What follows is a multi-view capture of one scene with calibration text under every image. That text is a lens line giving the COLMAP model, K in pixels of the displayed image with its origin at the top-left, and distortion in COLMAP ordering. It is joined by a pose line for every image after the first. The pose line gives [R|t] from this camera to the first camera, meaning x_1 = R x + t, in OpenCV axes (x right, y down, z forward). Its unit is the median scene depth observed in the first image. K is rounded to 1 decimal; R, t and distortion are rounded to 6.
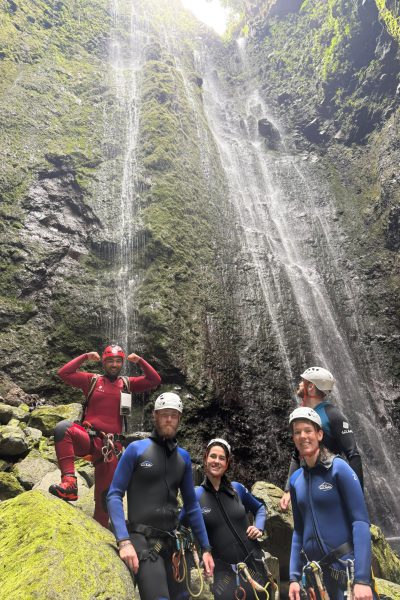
lens RADIAL K [[423.5, 0, 203.1], [0, 423.5, 296.0], [0, 0, 1]] dist [0.053743, -0.062759]
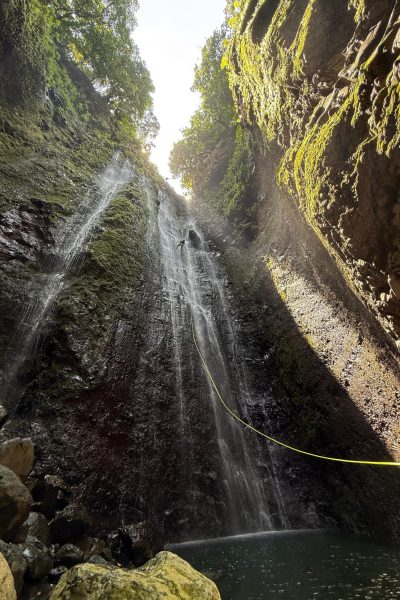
lens RADIAL K [[238.2, 0, 200.4], [0, 238.2, 299.0], [0, 0, 1]] dist [-0.004909, 0.000772]
pose [[0.973381, 0.161785, 0.162343, 0.093151], [-0.121085, 0.964403, -0.235084, 0.098800], [-0.194597, 0.209169, 0.958322, 0.216986]]
